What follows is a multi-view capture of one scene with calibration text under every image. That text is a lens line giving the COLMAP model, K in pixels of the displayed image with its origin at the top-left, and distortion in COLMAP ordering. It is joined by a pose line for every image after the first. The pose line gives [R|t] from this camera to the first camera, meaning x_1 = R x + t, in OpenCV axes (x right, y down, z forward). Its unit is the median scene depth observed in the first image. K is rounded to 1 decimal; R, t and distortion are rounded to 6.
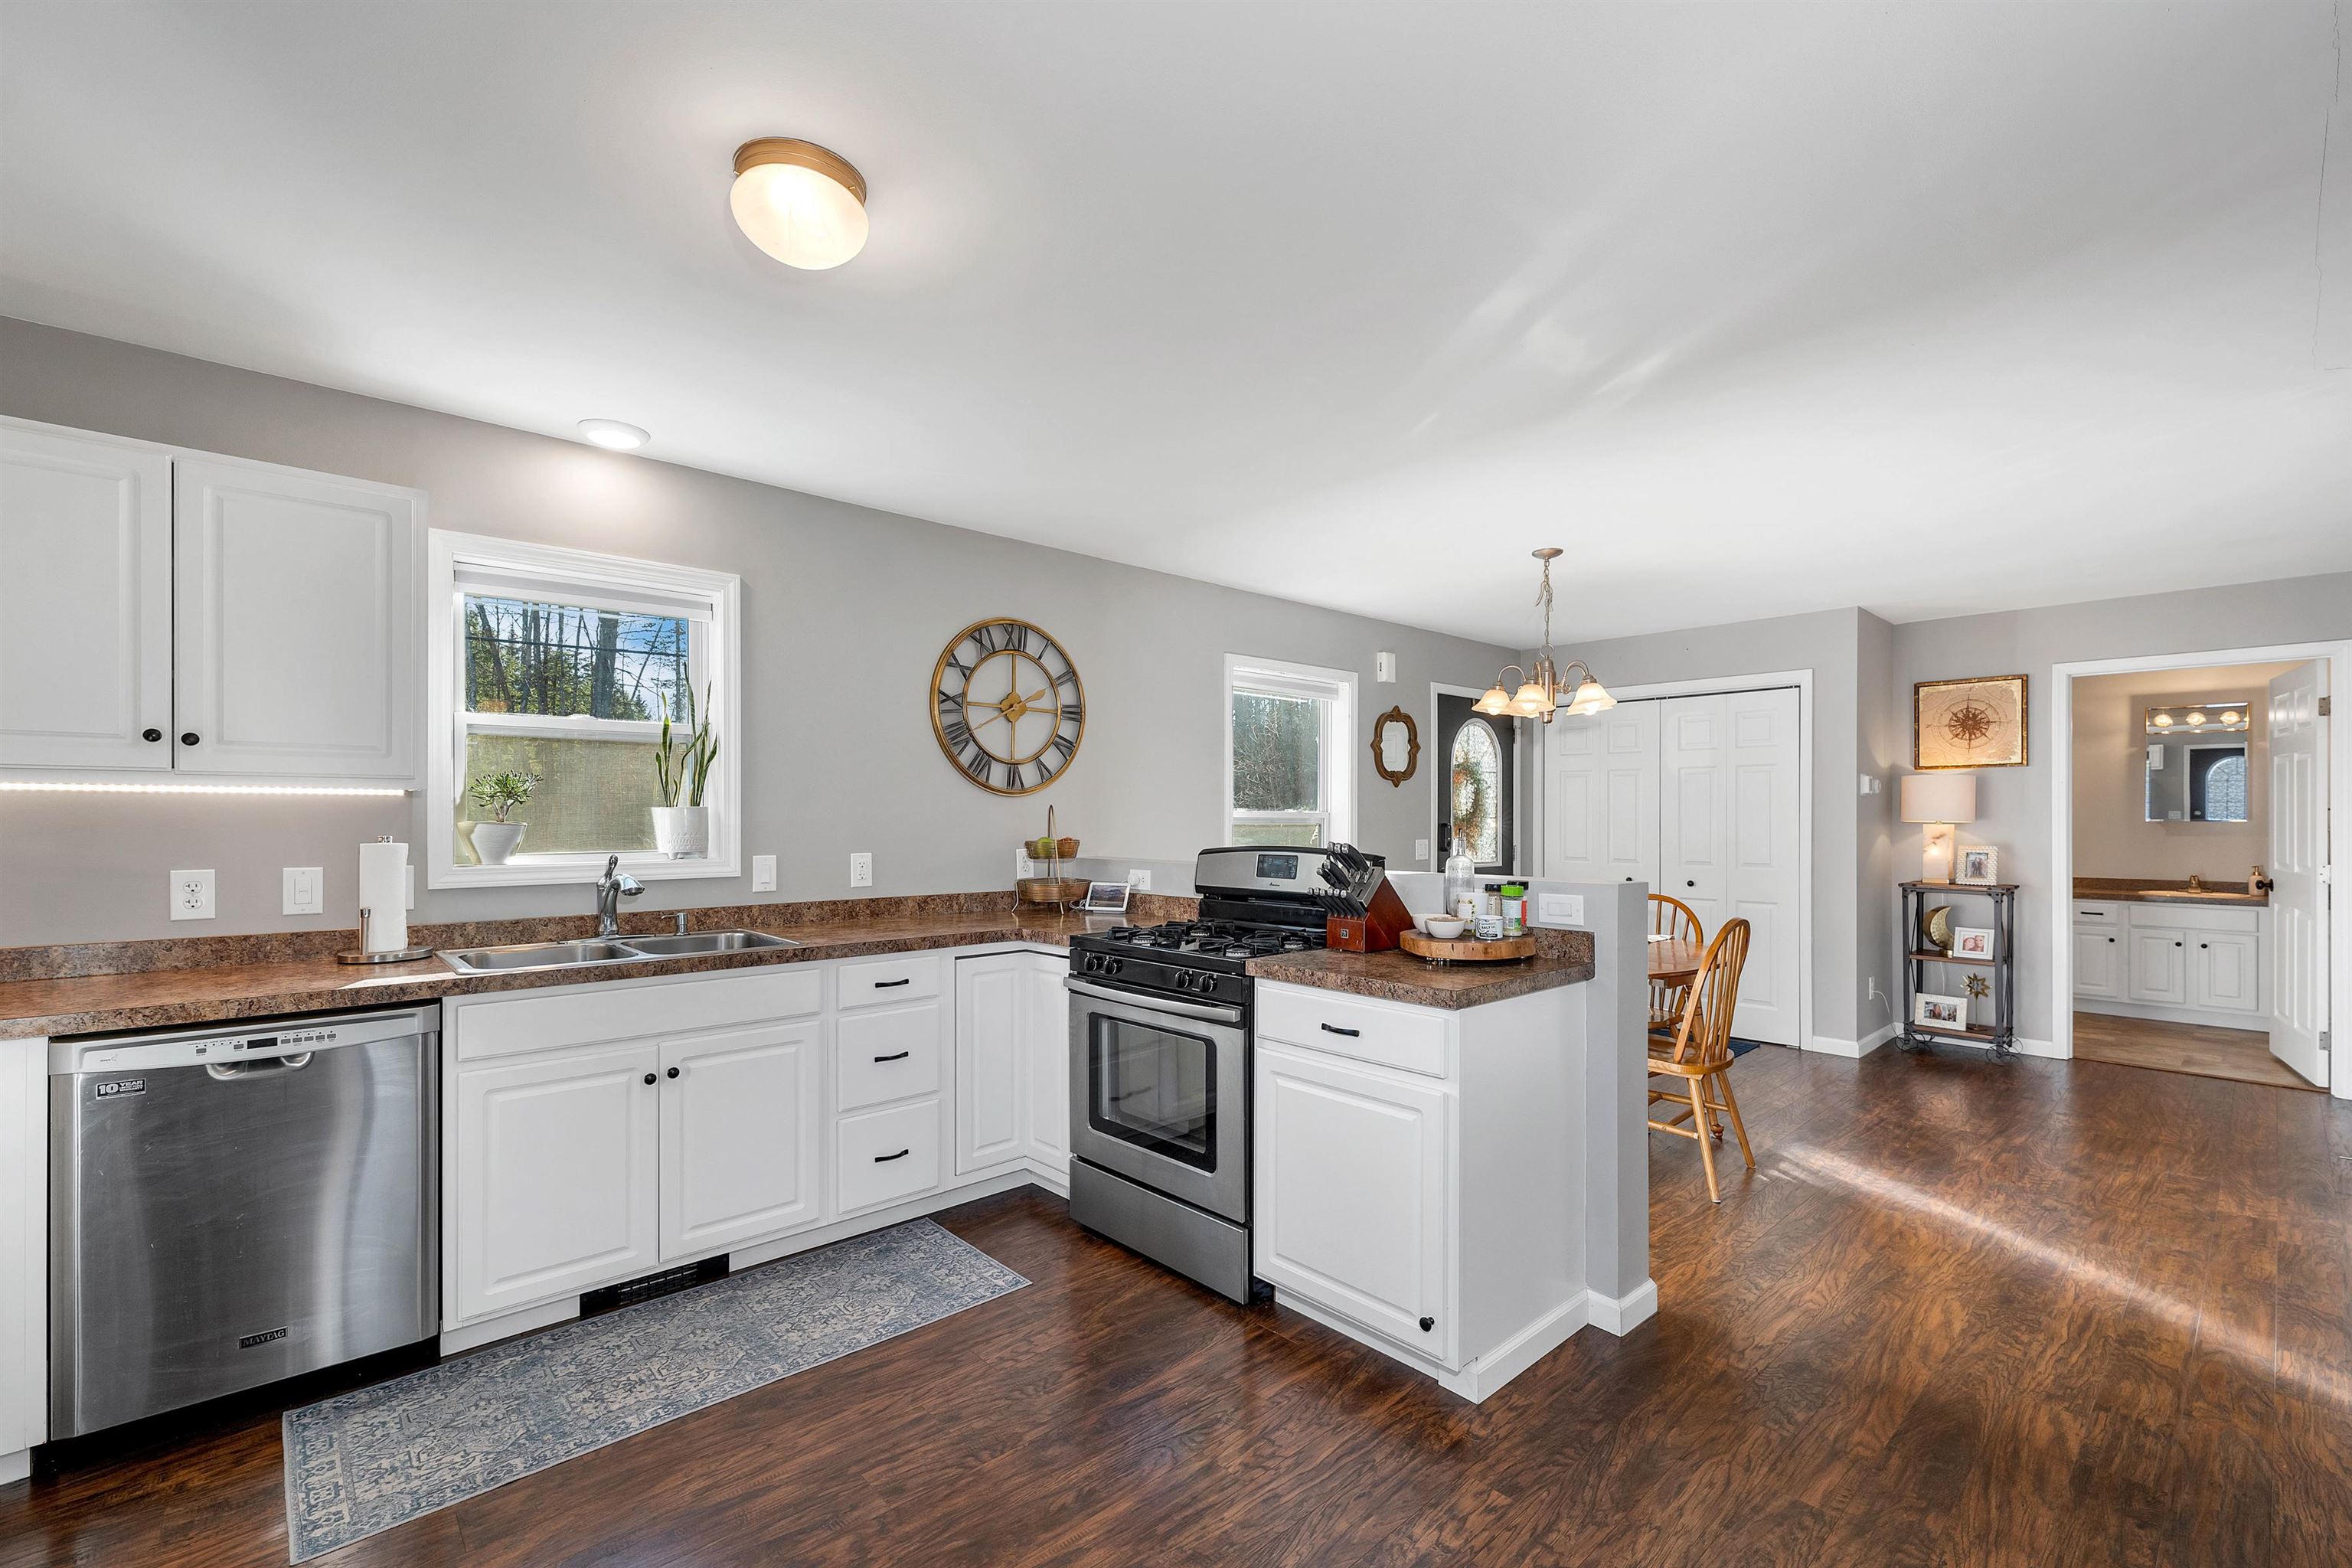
lens RADIAL K [[989.6, 0, 1172.0], [0, 989.6, 807.0], [0, 0, 1]] dist [-0.005019, -0.000082]
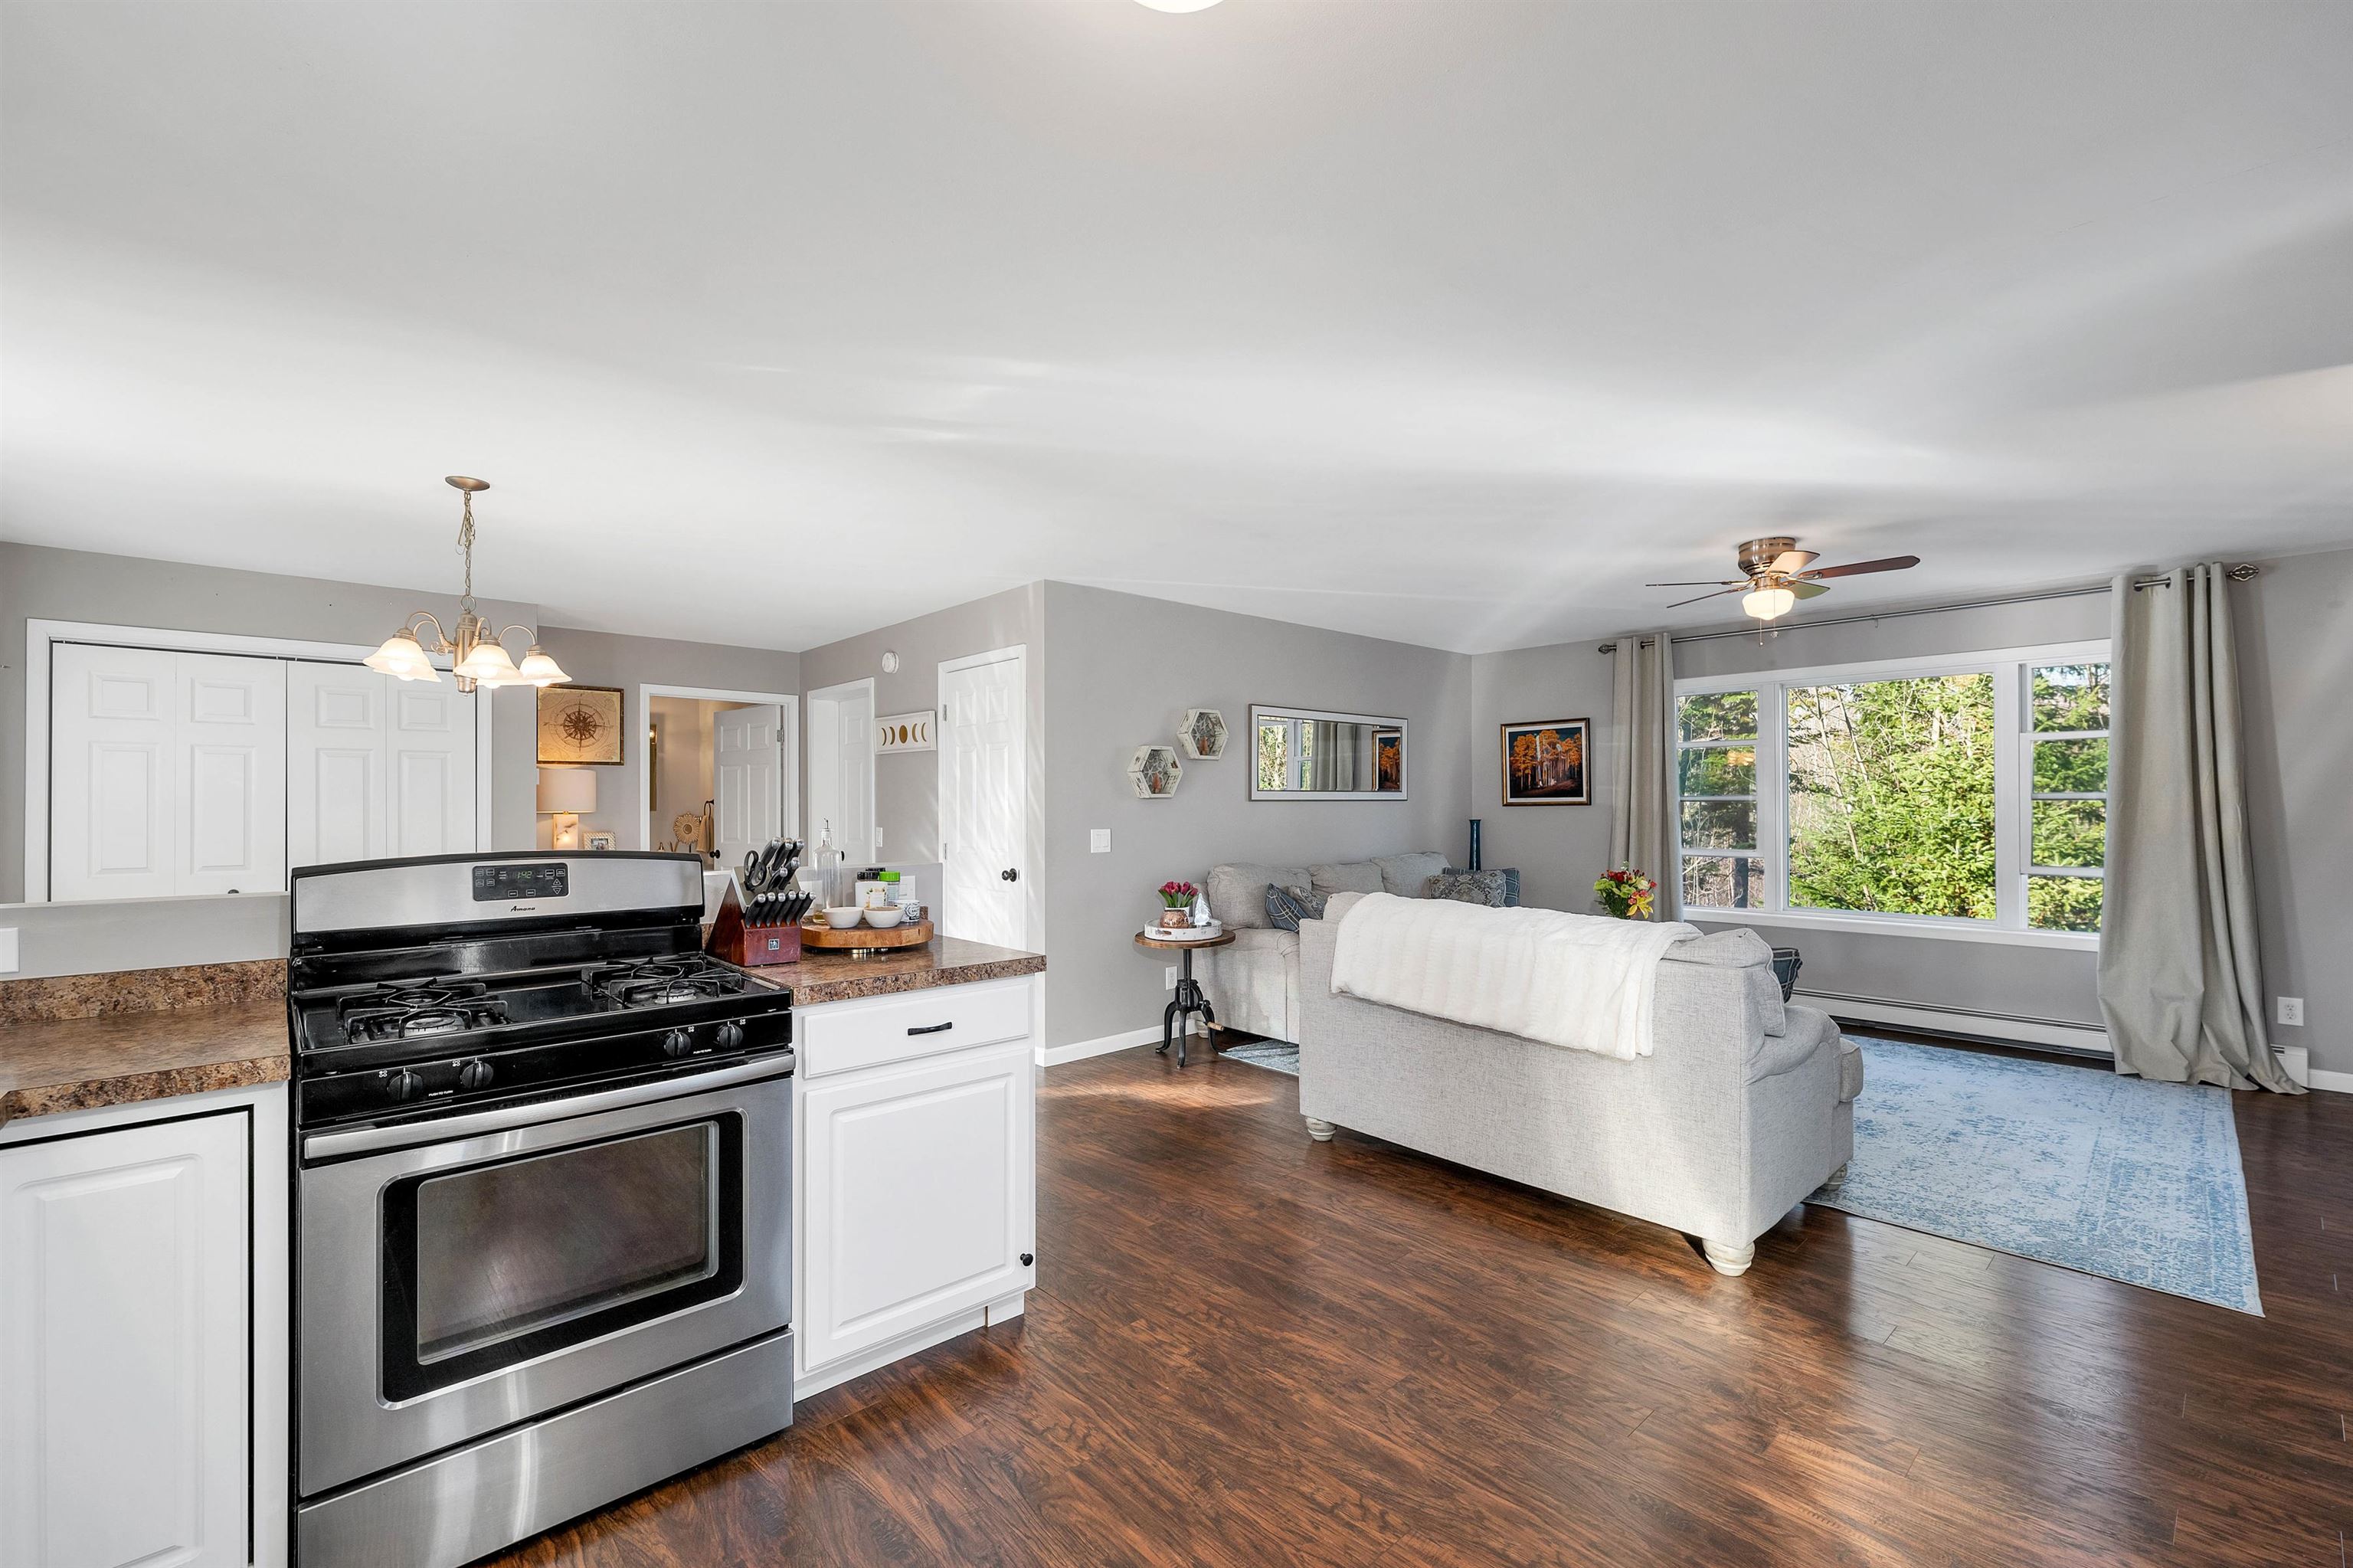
lens RADIAL K [[990.1, 0, 1172.5], [0, 990.1, 807.0], [0, 0, 1]] dist [-0.005019, -0.000082]
pose [[0.008606, -0.003808, 0.999956, -0.455282], [-0.004166, 0.999984, 0.003844, 0.003488], [-0.999954, -0.004199, 0.008590, 0.439367]]
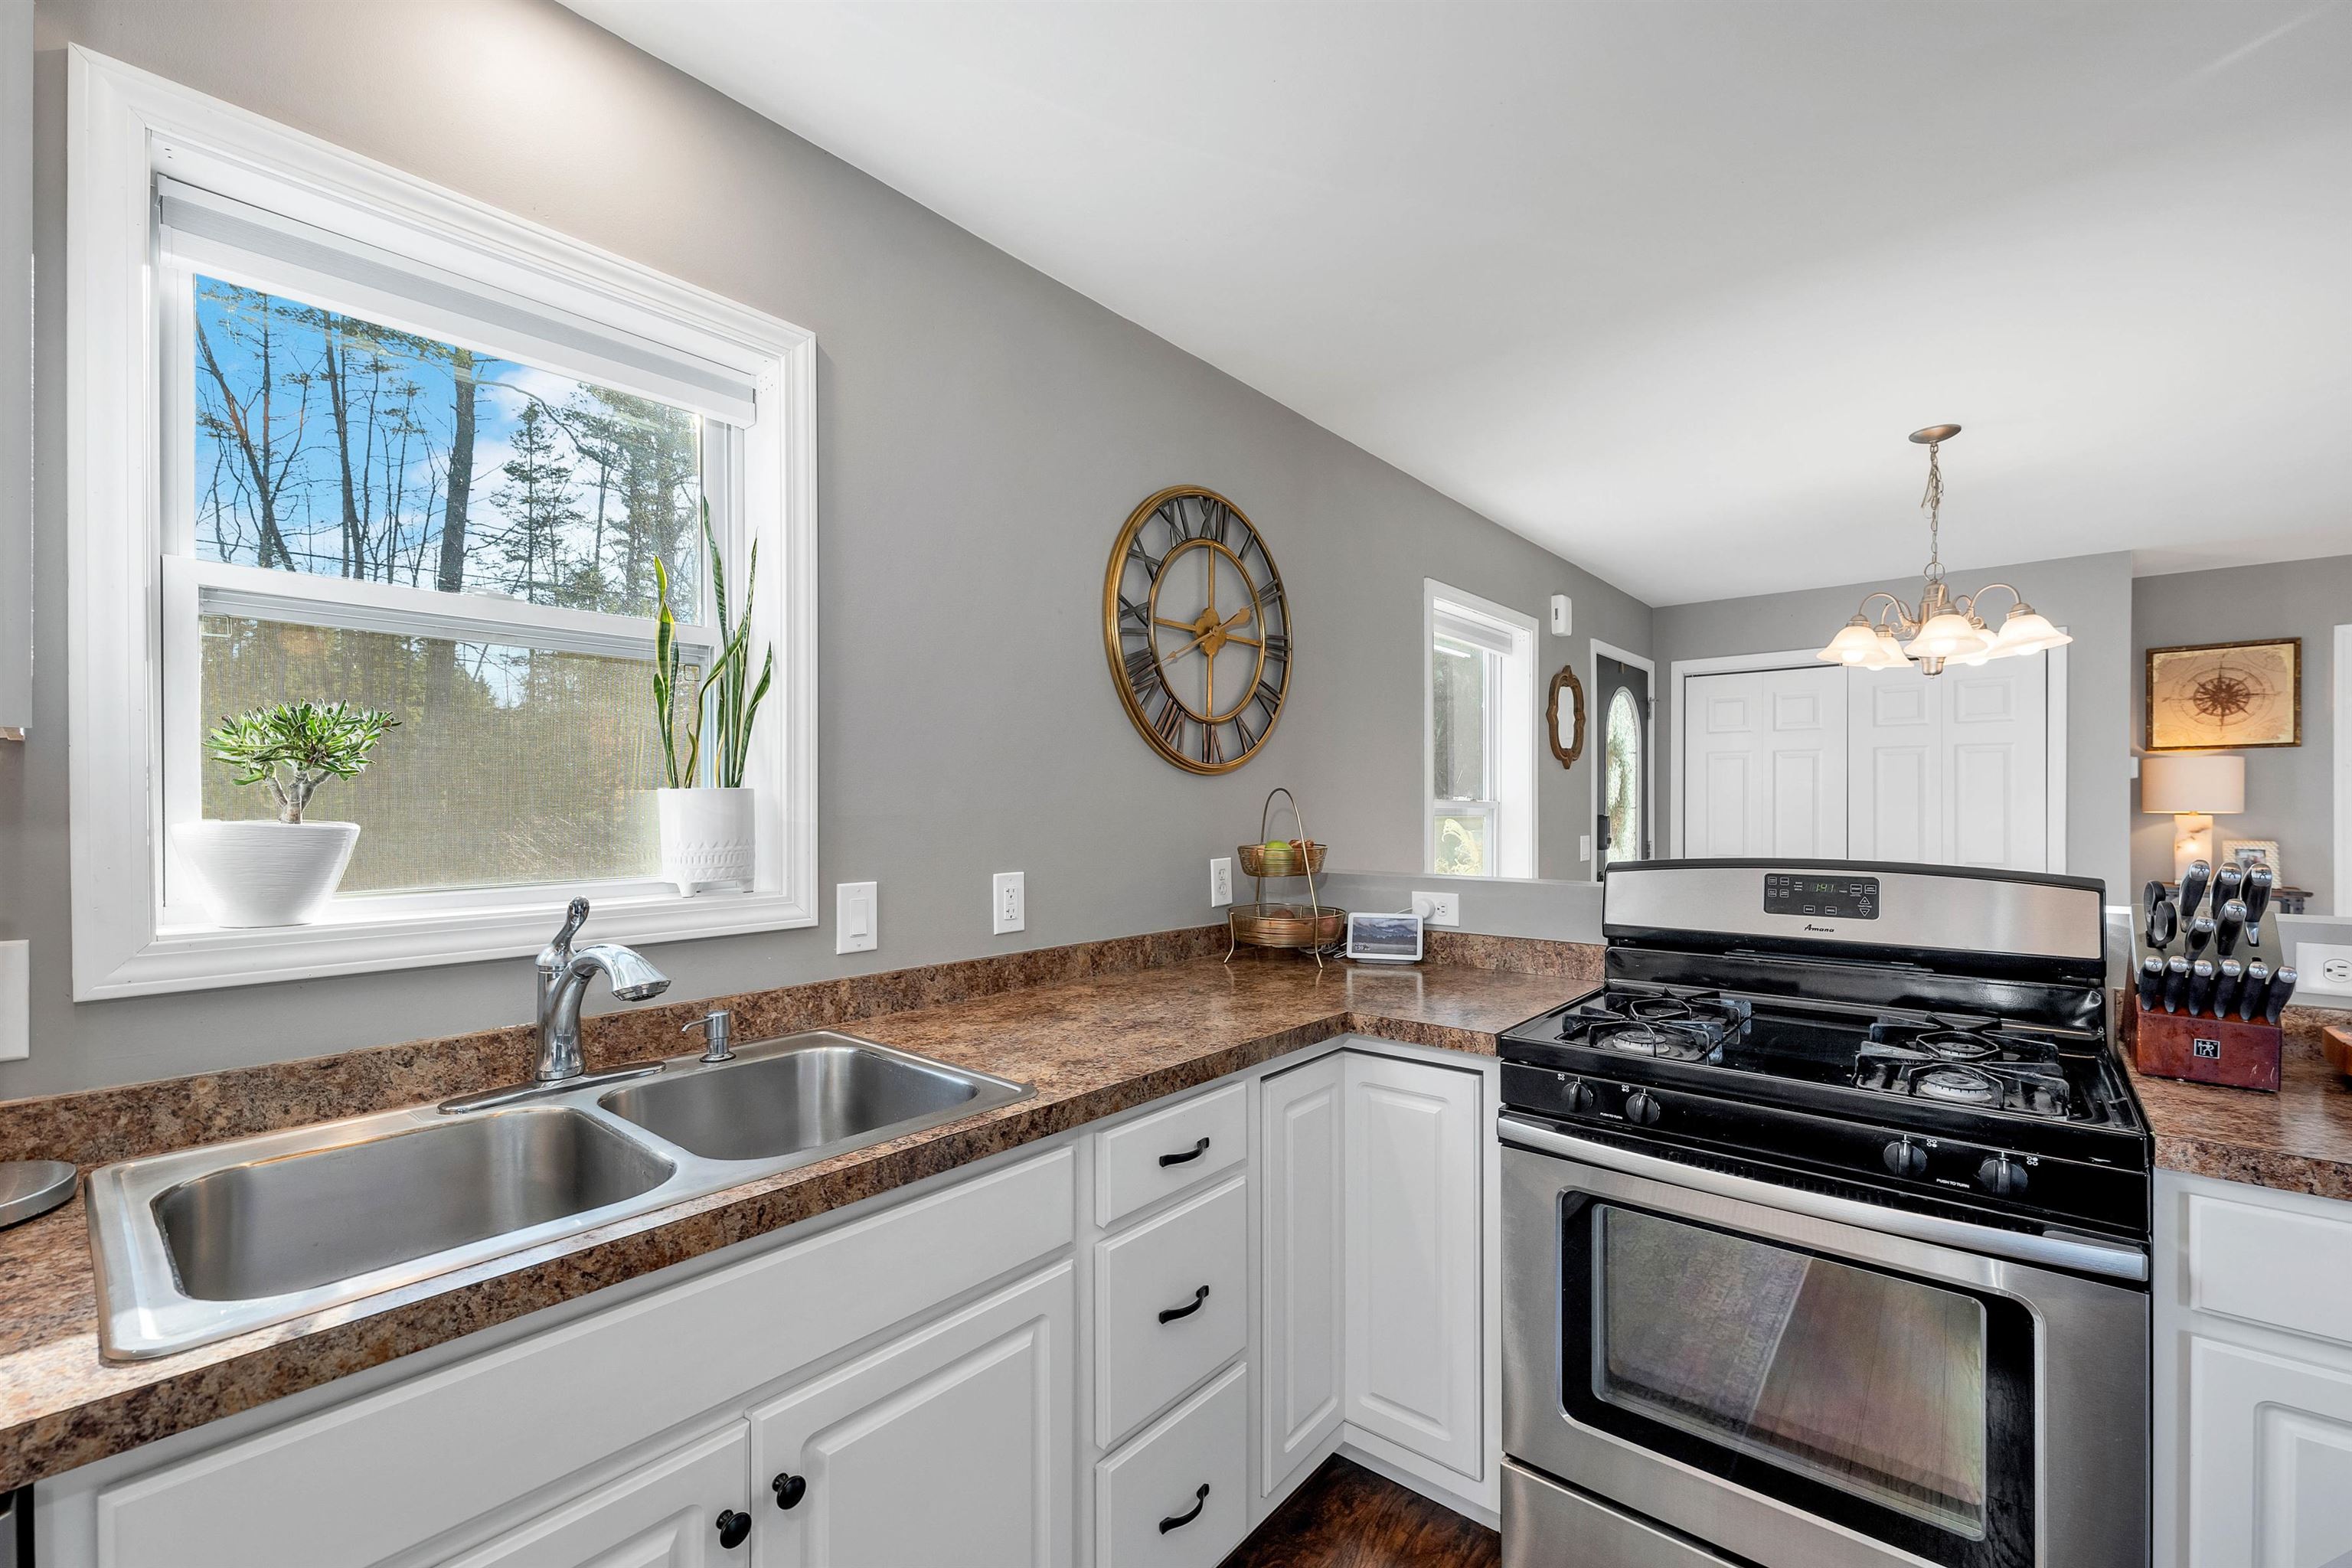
lens RADIAL K [[975.8, 0, 1176.4], [0, 975.8, 799.4], [0, 0, 1]] dist [0.002296, -0.000547]
pose [[0.992315, -0.000123, 0.123738, -0.261690], [-0.000160, 0.999997, 0.002284, 0.003134], [-0.123738, -0.002286, 0.992312, 0.396207]]
